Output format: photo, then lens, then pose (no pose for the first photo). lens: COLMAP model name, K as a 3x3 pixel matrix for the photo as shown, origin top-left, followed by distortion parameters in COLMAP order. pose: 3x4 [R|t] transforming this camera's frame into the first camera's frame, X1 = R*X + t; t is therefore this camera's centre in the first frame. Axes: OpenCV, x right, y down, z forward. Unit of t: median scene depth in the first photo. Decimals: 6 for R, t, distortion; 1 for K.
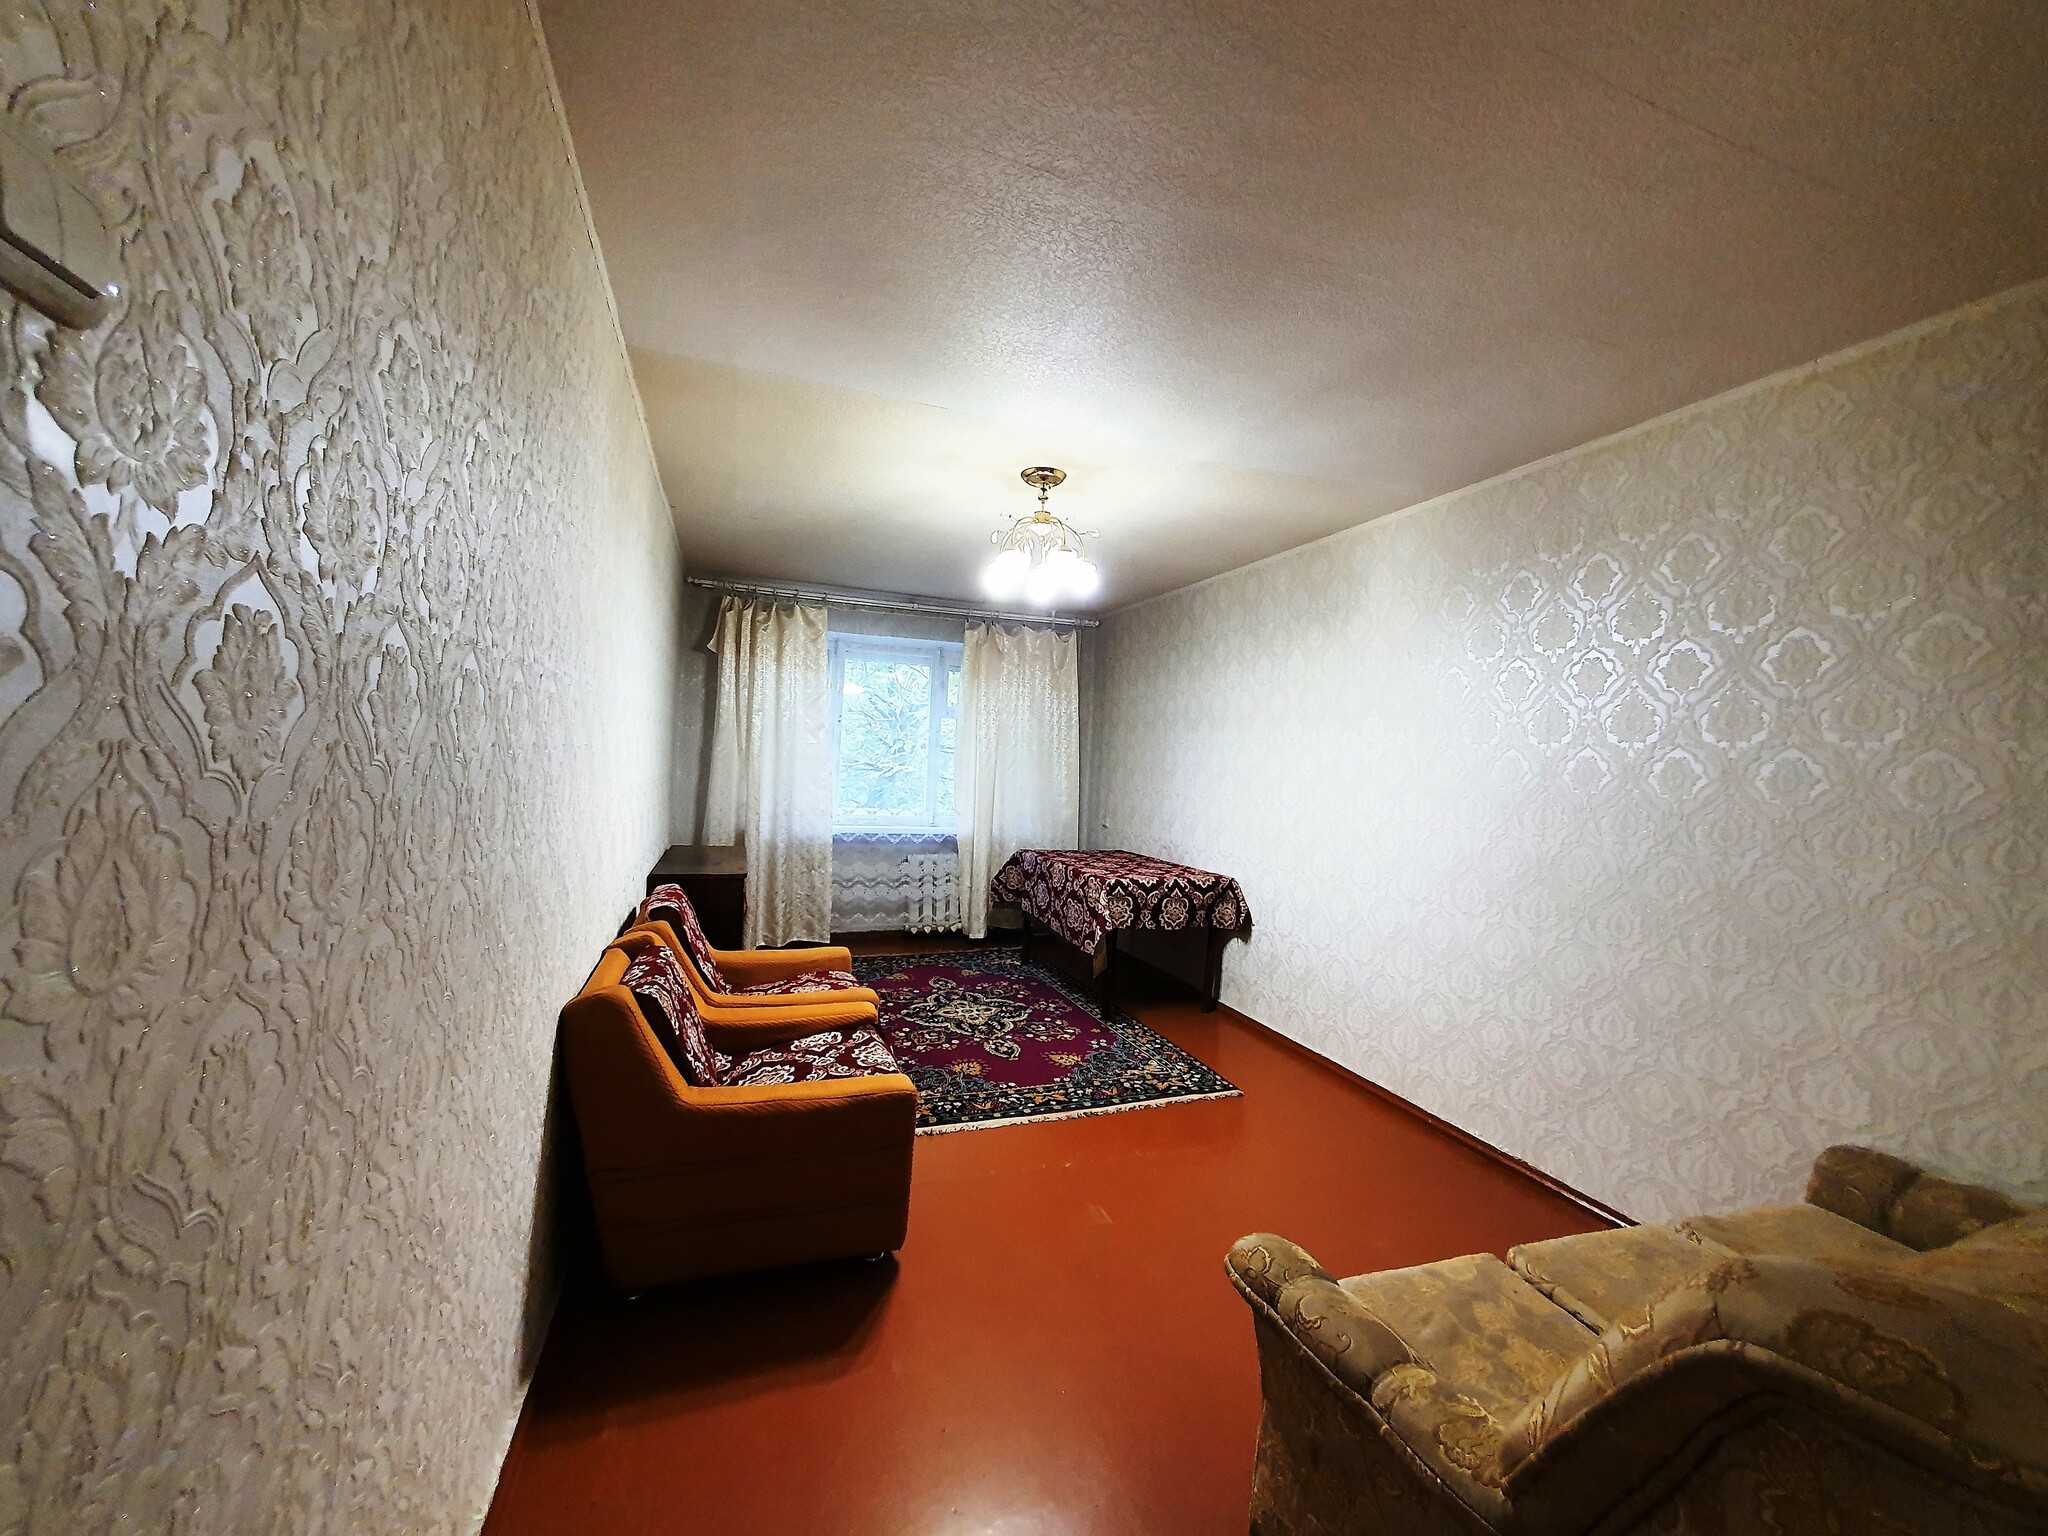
lens RADIAL K [[823.8, 0, 1029.8], [0, 823.8, 761.5], [0, 0, 1]] dist [0.022713, -0.000230]
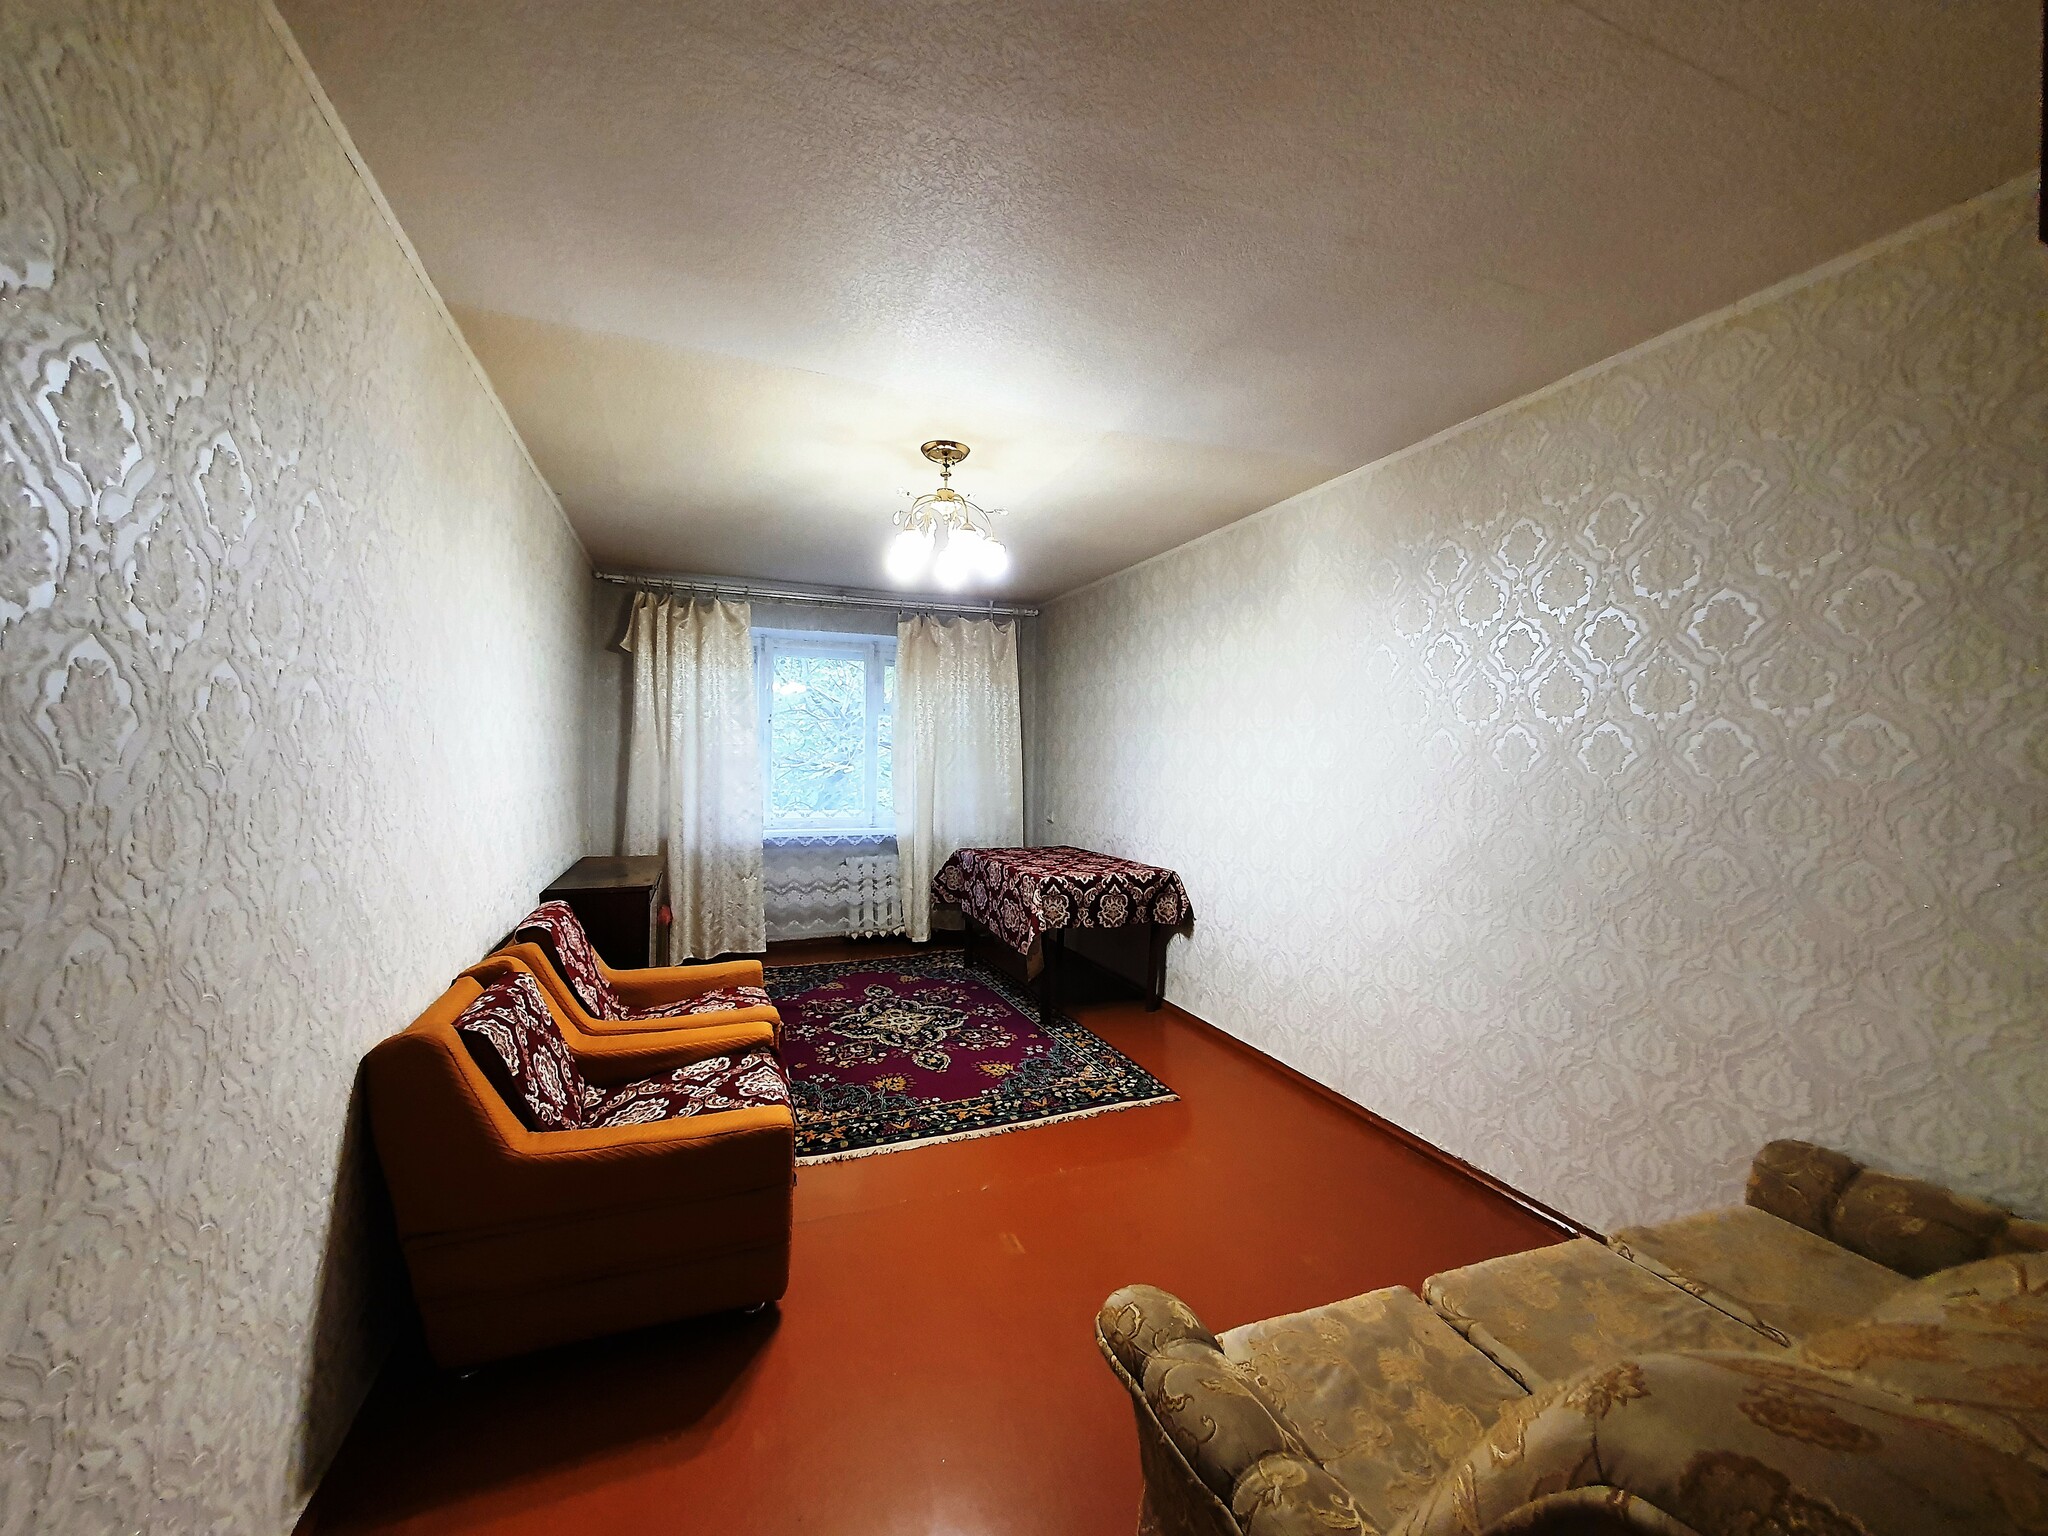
lens RADIAL K [[823.8, 0, 1026.0], [0, 823.8, 761.5], [0, 0, 1]] dist [0.022713, -0.000230]
pose [[0.999074, -0.030044, 0.030794, 0.081749], [0.029885, 0.999538, 0.005592, 0.003966], [-0.030948, -0.004667, 0.999510, 0.071014]]
